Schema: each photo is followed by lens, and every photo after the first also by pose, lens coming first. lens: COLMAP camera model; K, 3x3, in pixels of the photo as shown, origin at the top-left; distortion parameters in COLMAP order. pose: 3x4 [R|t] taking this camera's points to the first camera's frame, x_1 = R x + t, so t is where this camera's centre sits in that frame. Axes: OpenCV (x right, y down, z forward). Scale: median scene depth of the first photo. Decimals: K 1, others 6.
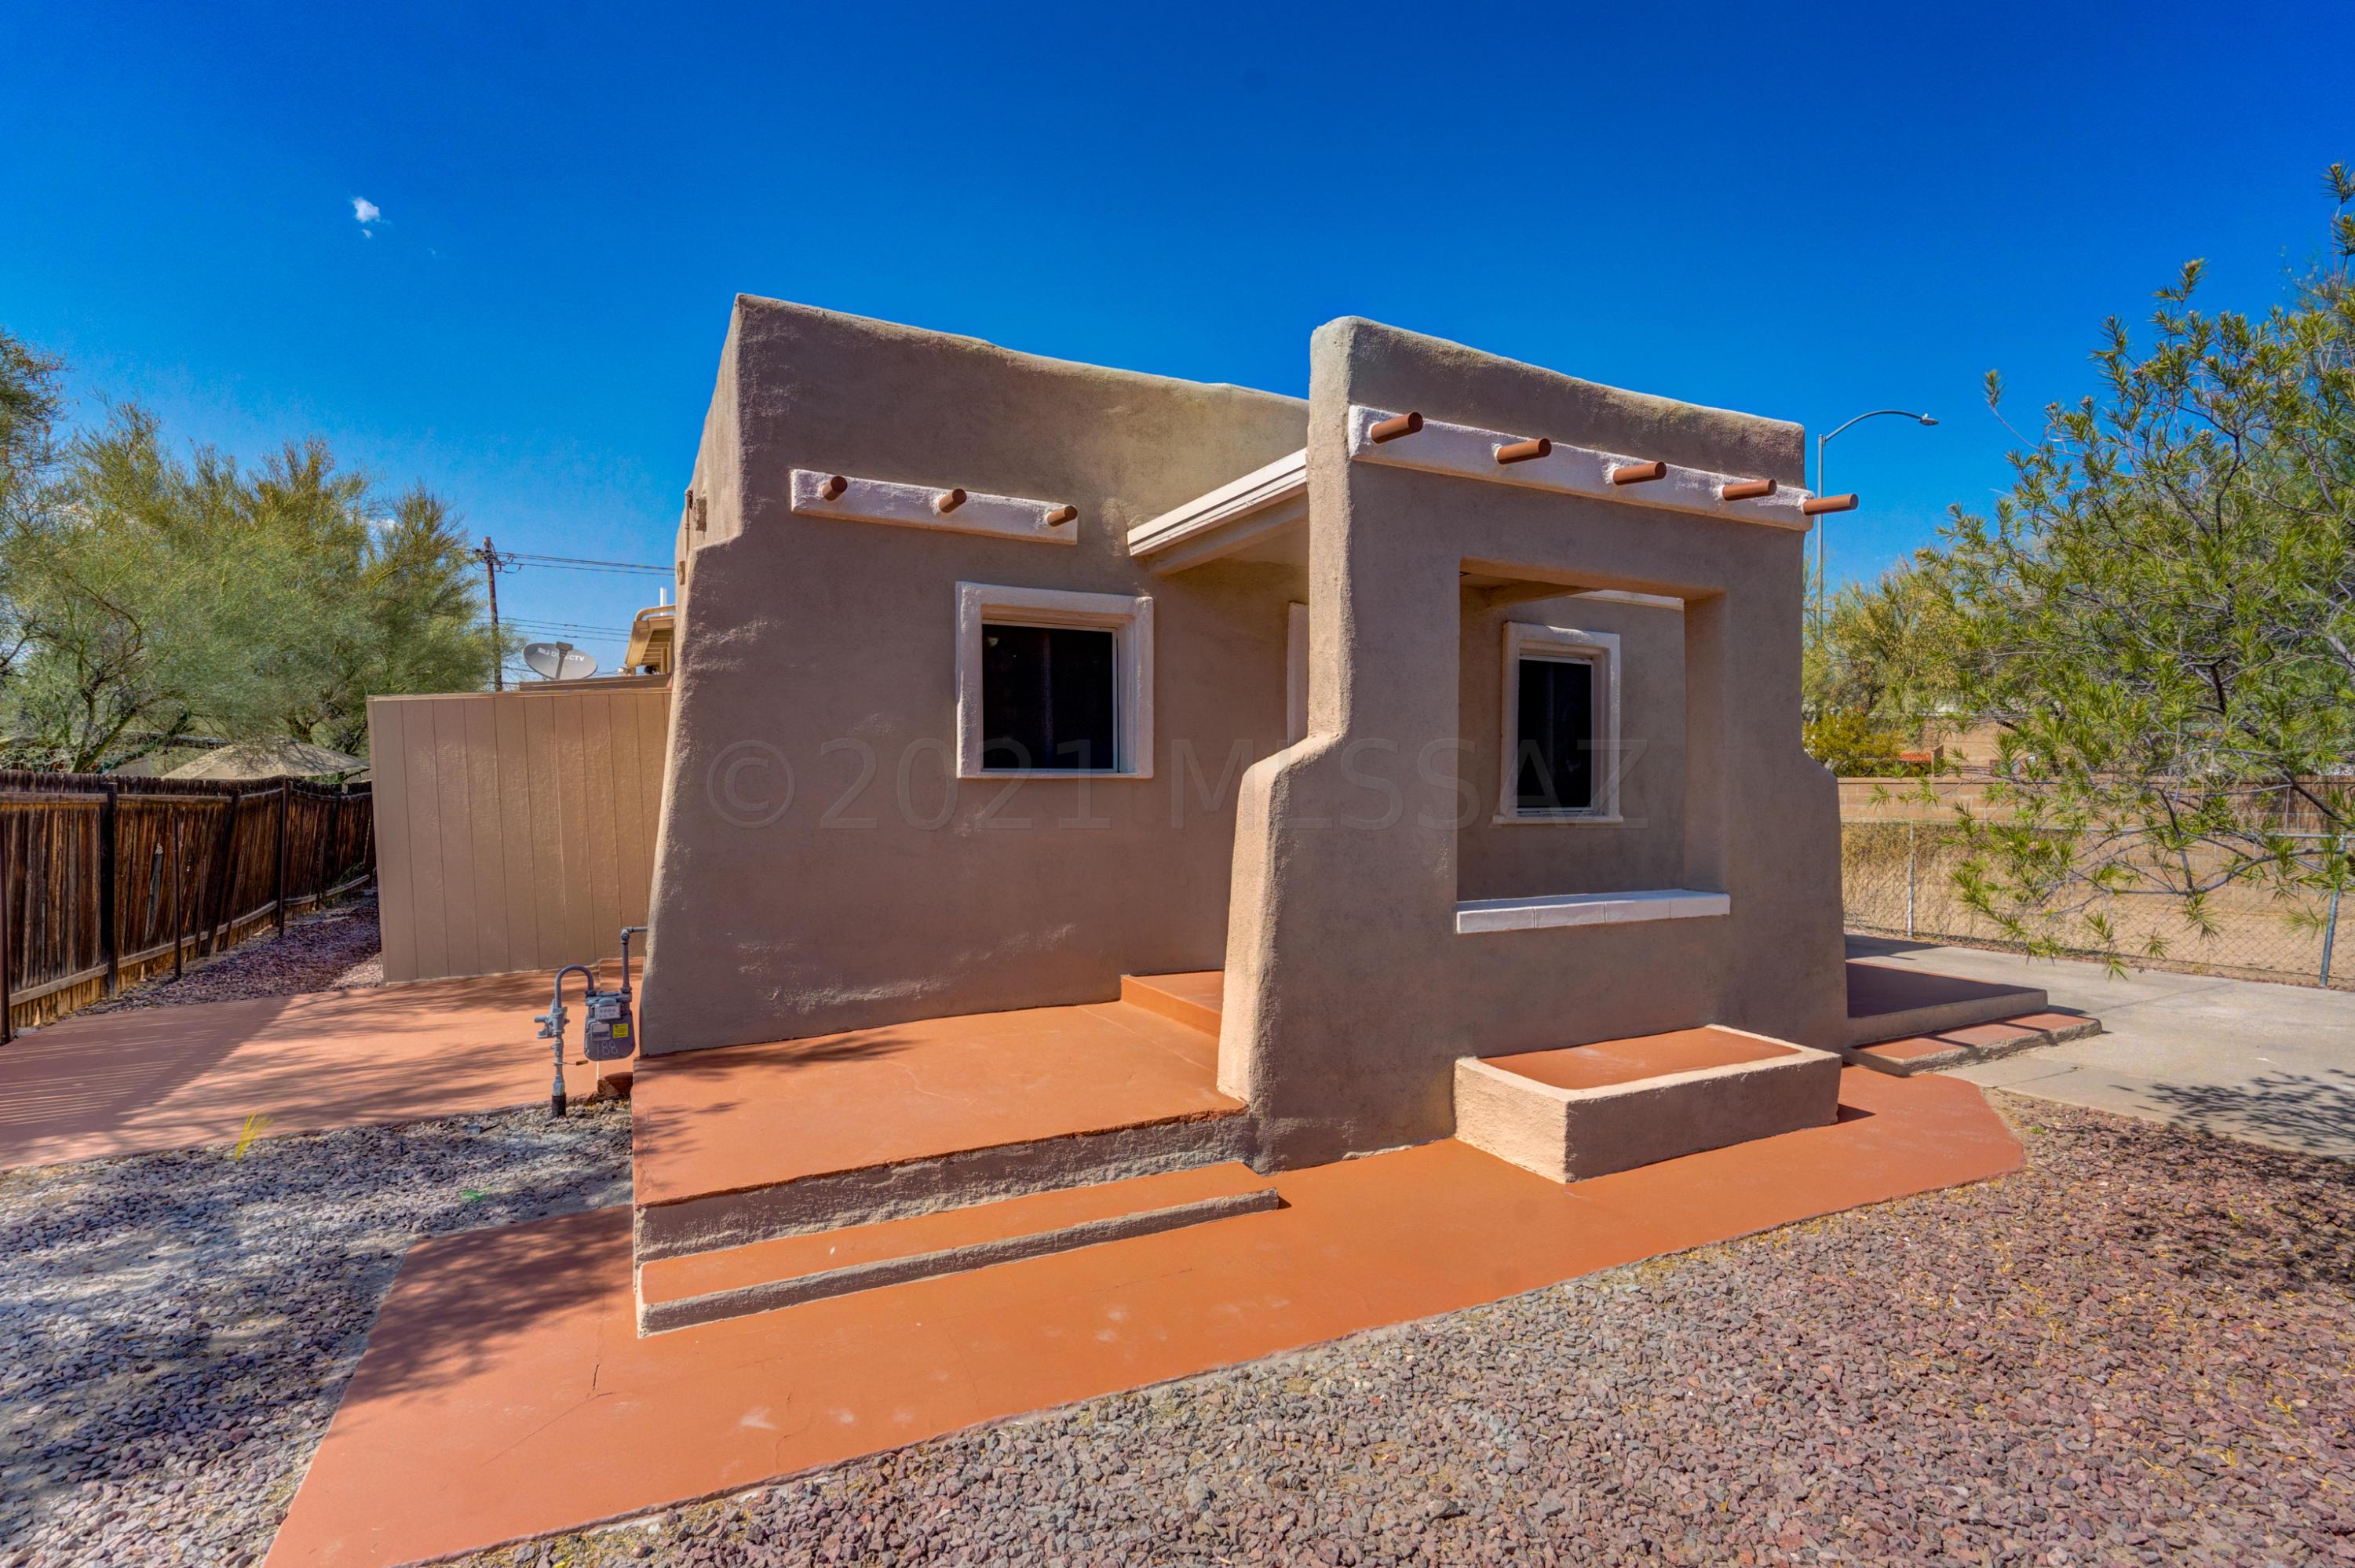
lens RADIAL K [[1102.3, 0, 1135.6], [0, 1102.3, 775.4], [0, 0, 1]] dist [-0.004685, 0.002596]
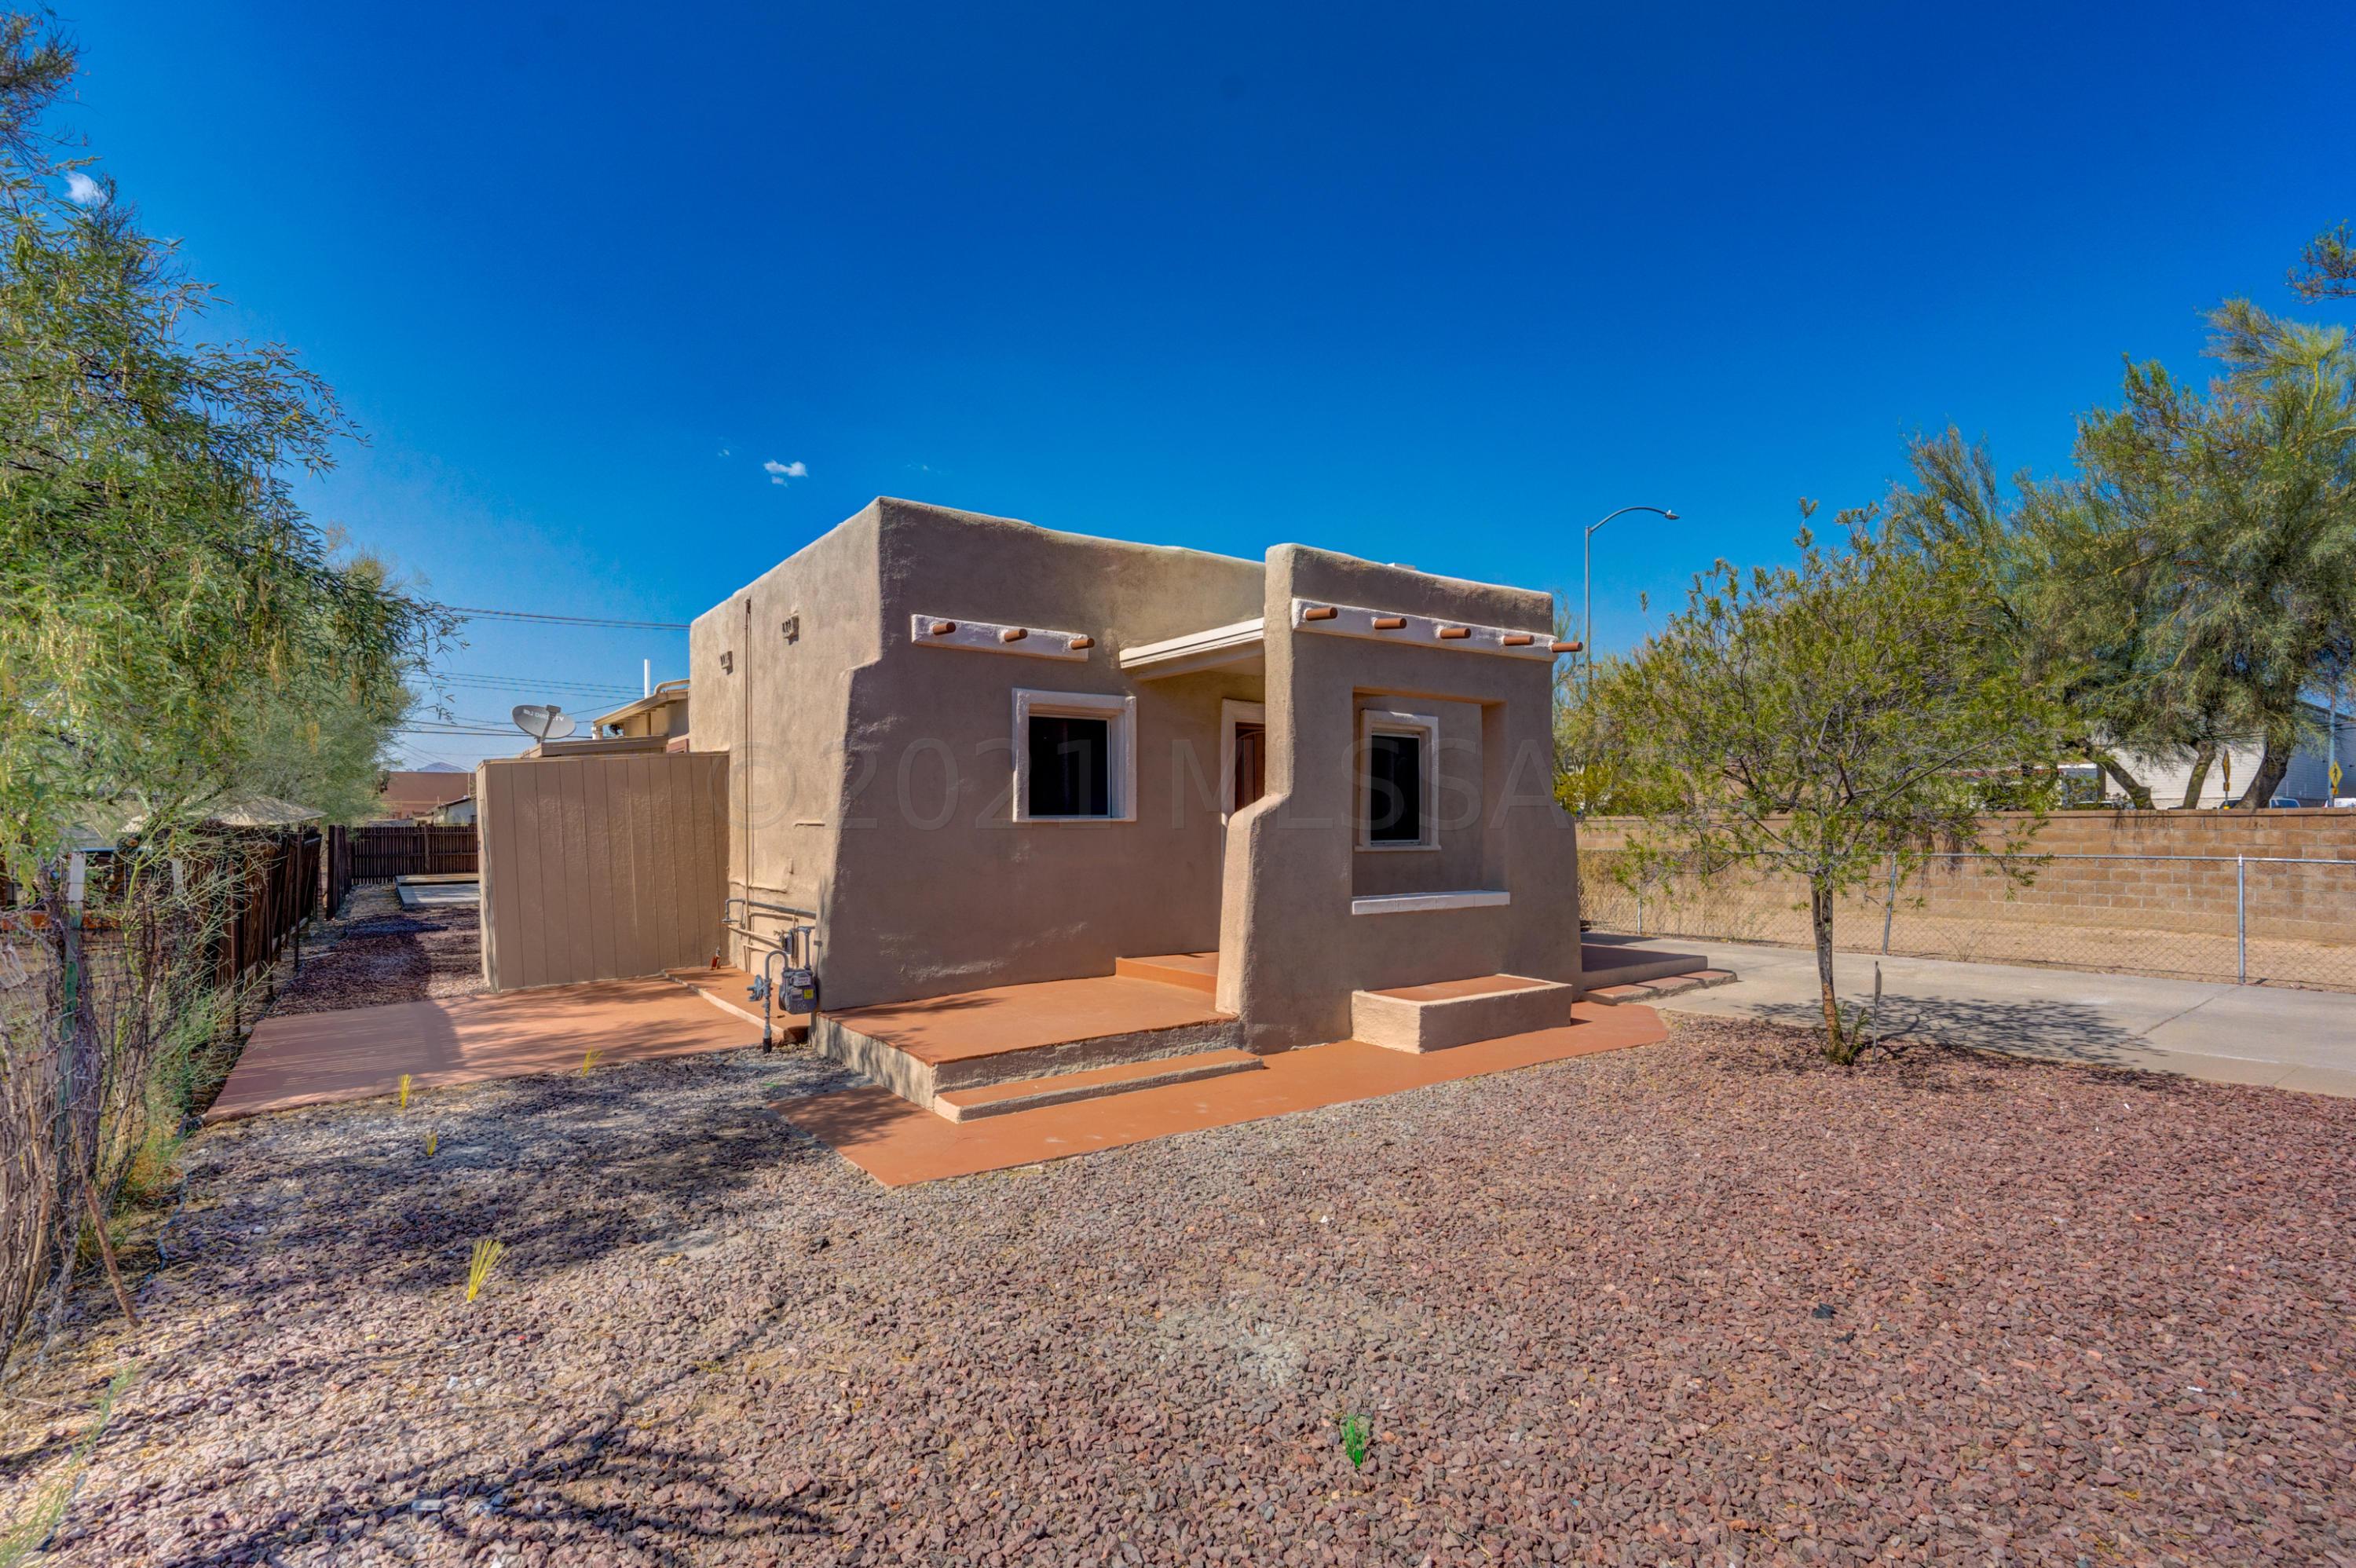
lens RADIAL K [[1102.8, 0, 1113.9], [0, 1102.8, 818.3], [0, 0, 1]] dist [-0.004685, 0.002596]
pose [[0.989892, -0.006486, 0.141673, -0.273295], [0.006307, 0.999979, 0.001712, -0.004912], [-0.141681, -0.000801, 0.989912, -0.538842]]
